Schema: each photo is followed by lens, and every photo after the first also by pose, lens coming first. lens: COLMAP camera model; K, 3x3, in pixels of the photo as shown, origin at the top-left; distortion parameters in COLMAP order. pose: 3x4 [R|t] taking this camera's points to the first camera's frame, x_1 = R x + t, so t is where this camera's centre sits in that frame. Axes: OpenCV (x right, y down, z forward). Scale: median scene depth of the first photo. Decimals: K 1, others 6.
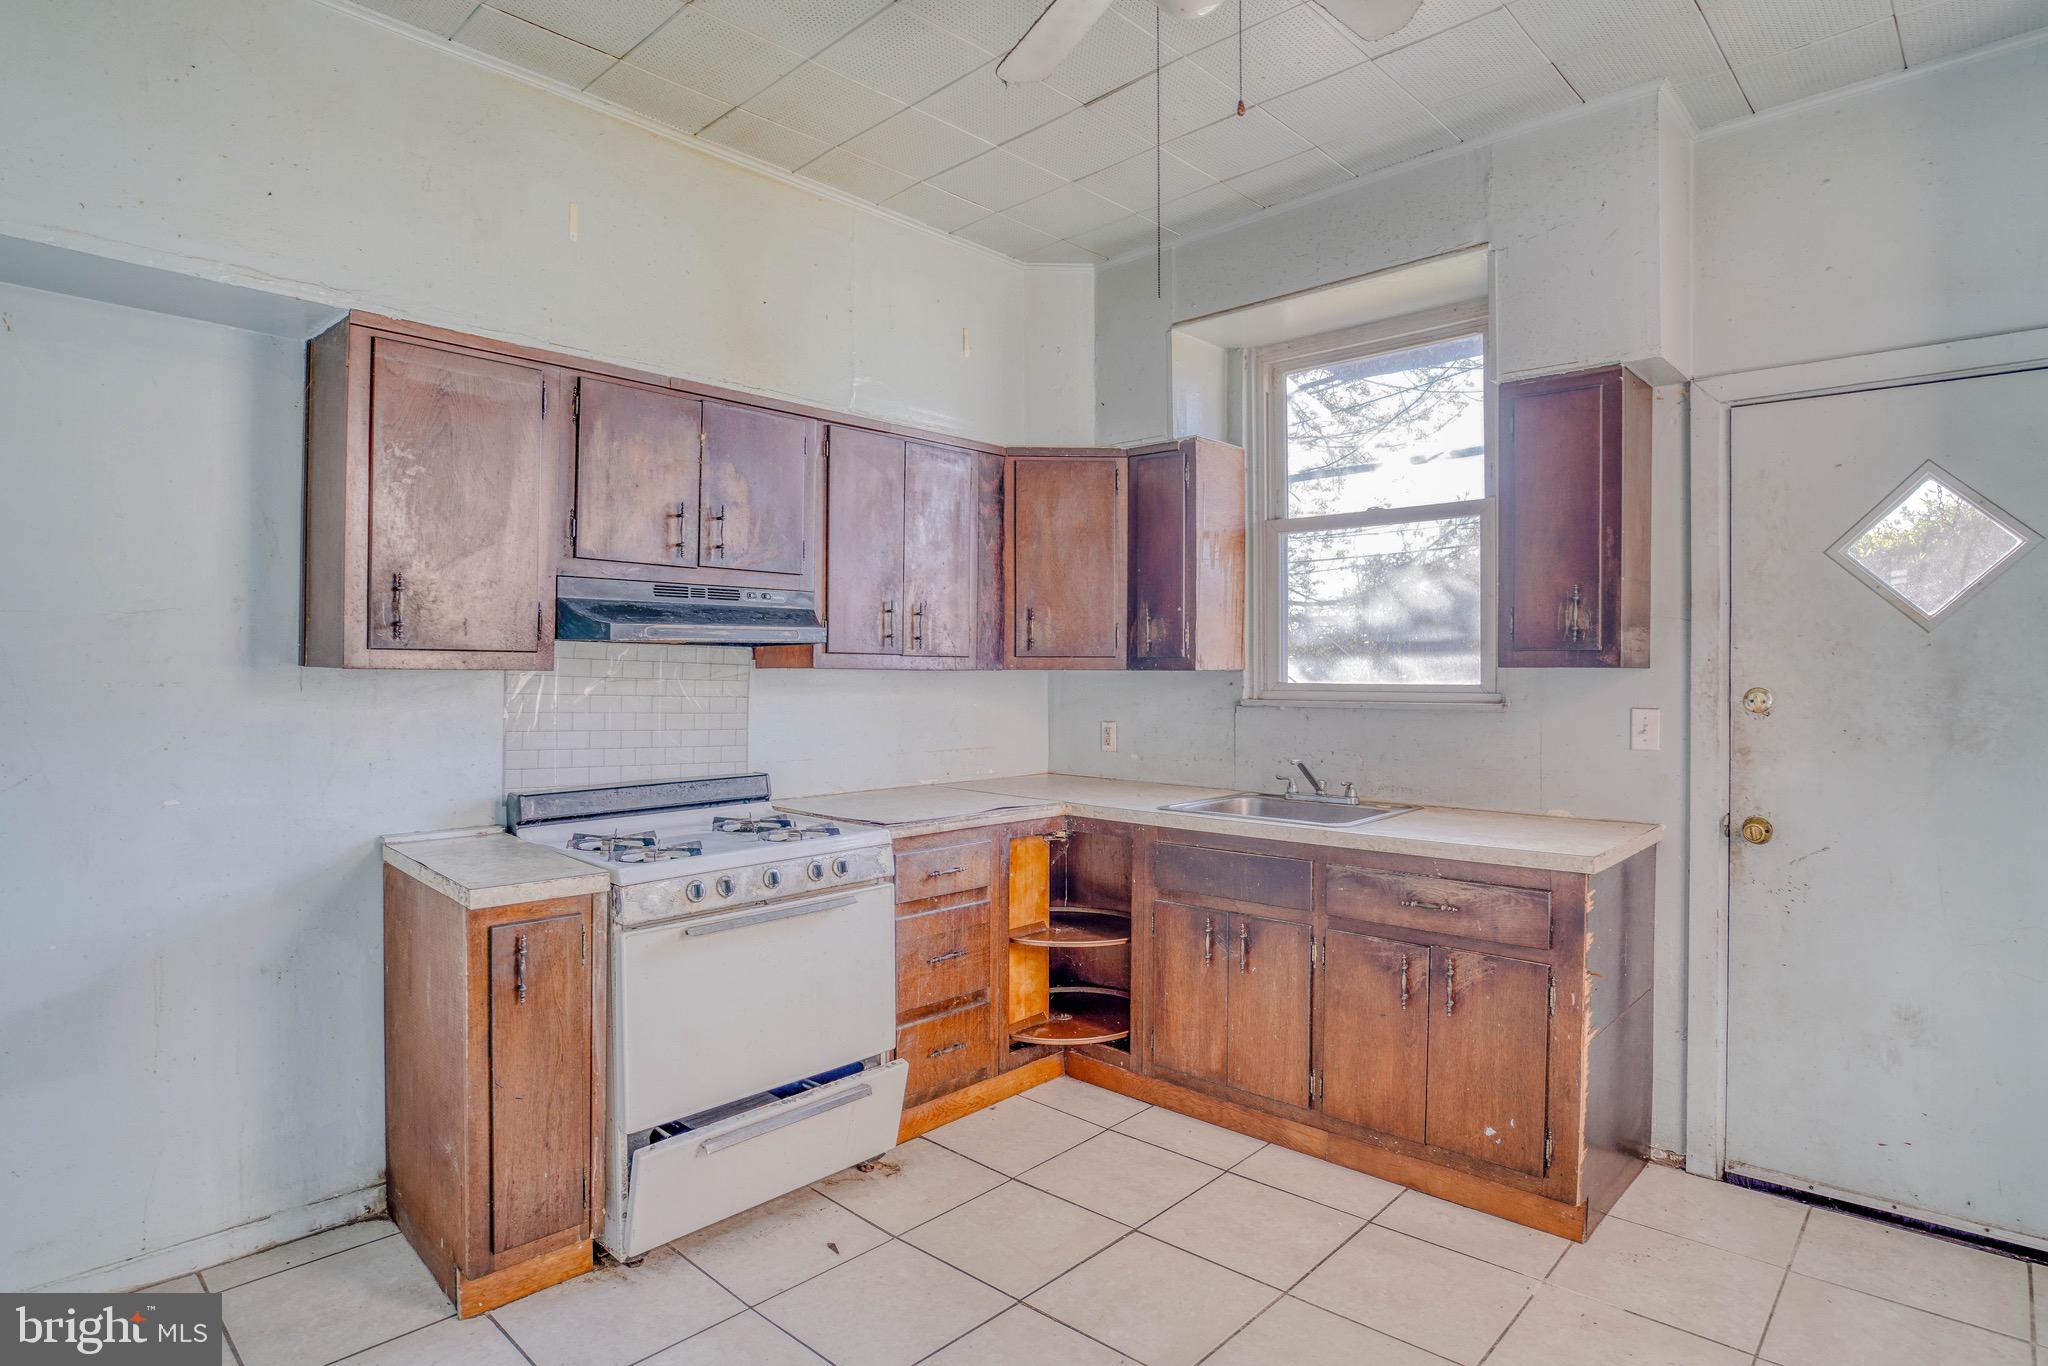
lens RADIAL K [[1087.4, 0, 1017.6], [0, 1087.4, 689.2], [0, 0, 1]] dist [-0.076352, 0.043447]
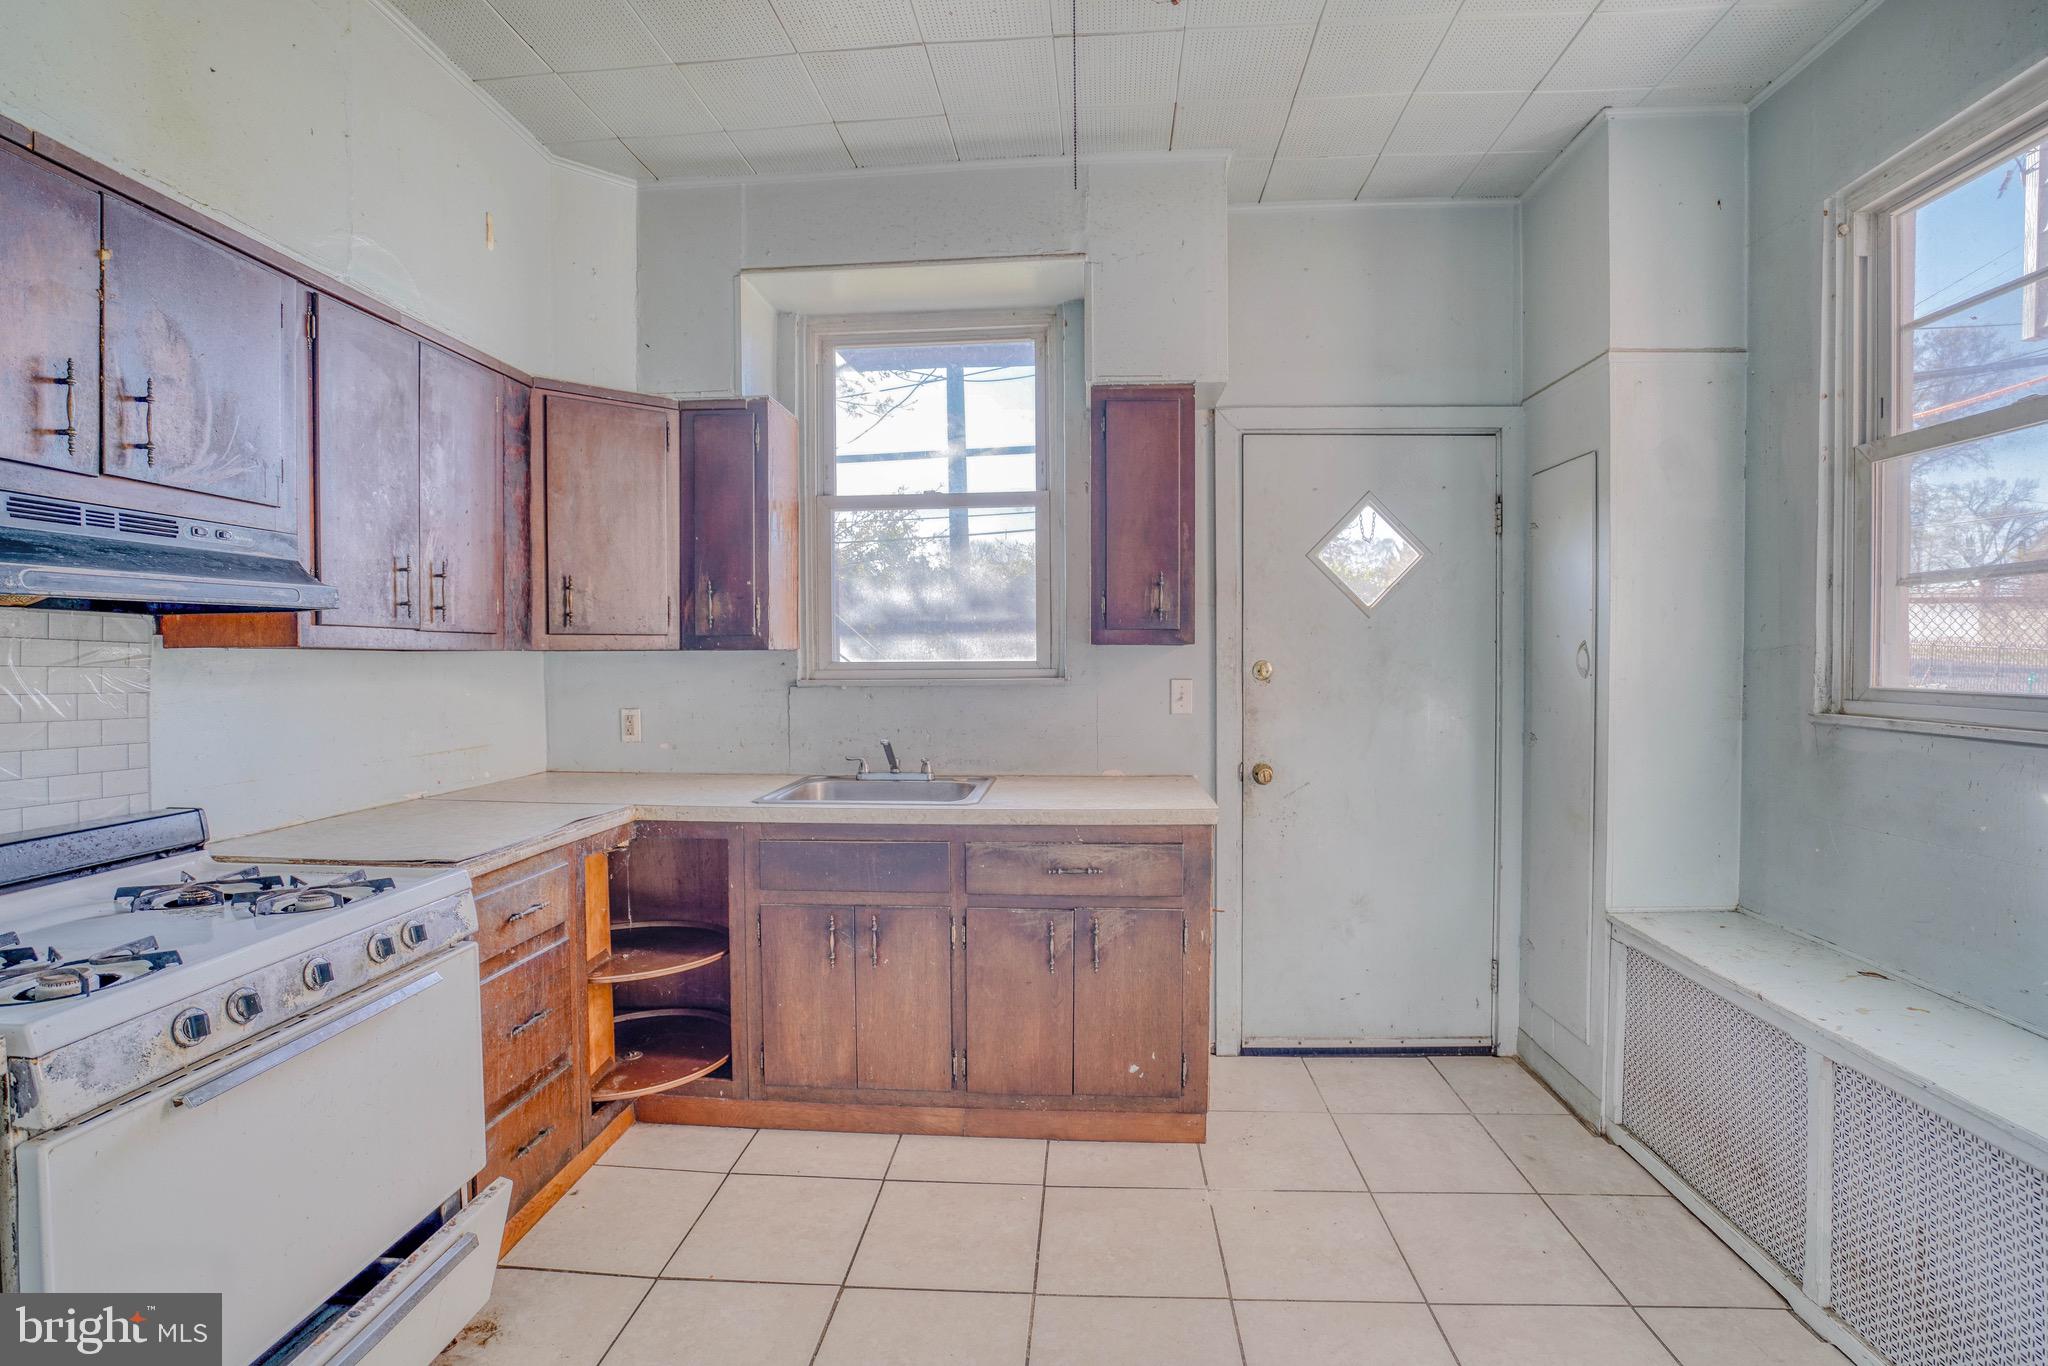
lens RADIAL K [[957.5, 0, 1024.0], [0, 957.5, 683.0], [0, 0, 1]] dist [-0.063775, 0.026878]
pose [[0.776090, -0.023801, 0.630173, -0.215377], [0.016044, 0.999709, 0.017998, 0.000077], [-0.630418, -0.003857, 0.776246, 0.274437]]
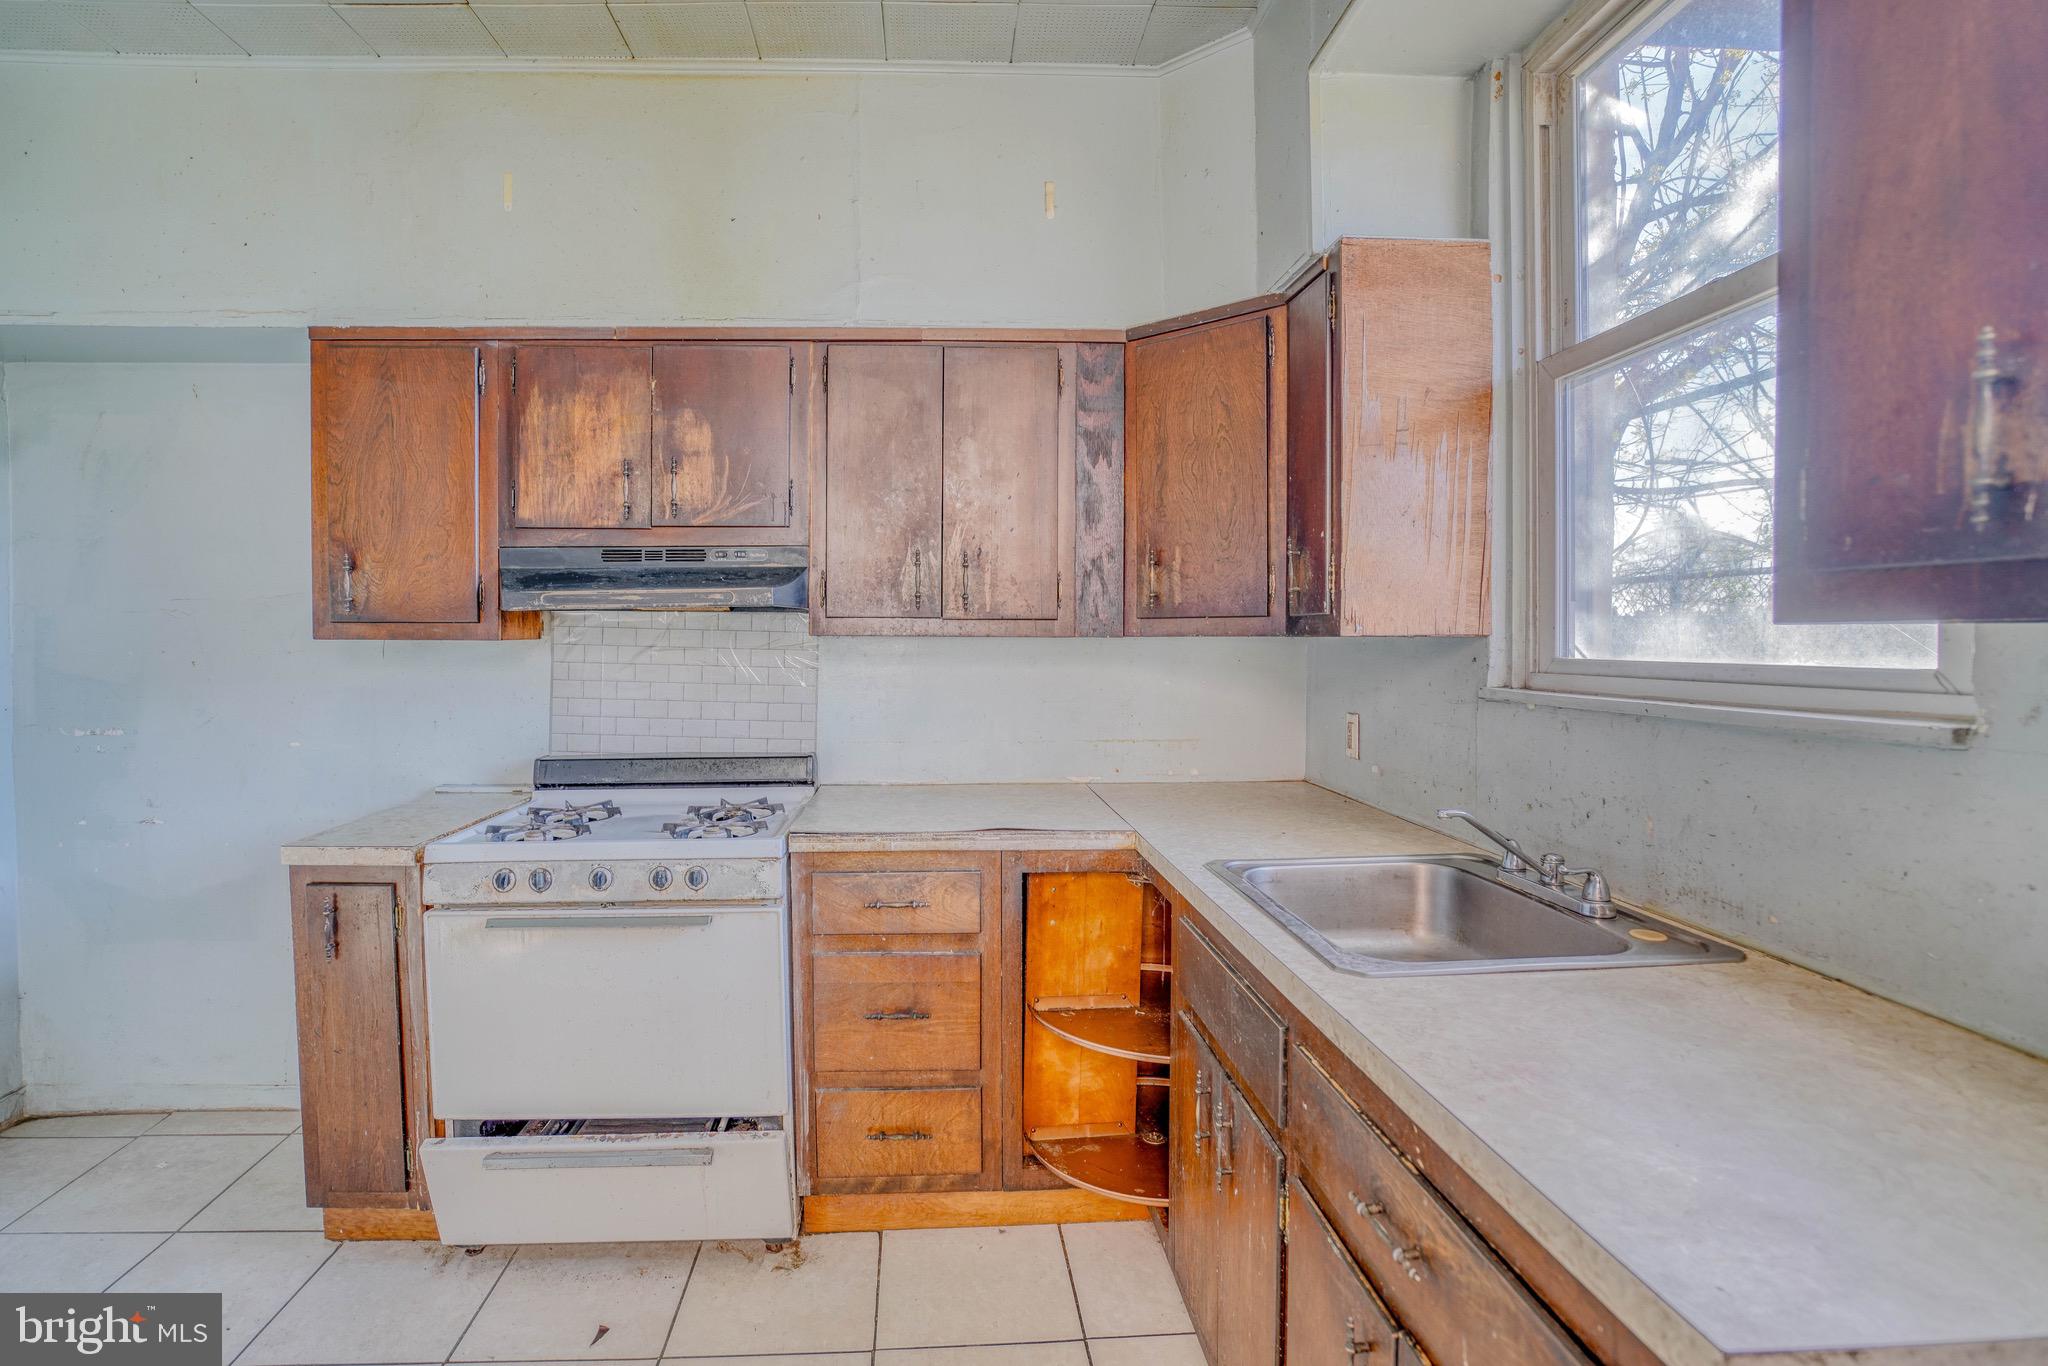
lens RADIAL K [[990.9, 0, 968.2], [0, 990.9, 662.9], [0, 0, 1]] dist [-0.069062, 0.048019]
pose [[0.712044, 0.015492, -0.701964, 0.470327], [-0.007617, 0.999868, 0.014340, -0.011046], [0.702094, -0.004864, 0.712068, 0.568685]]
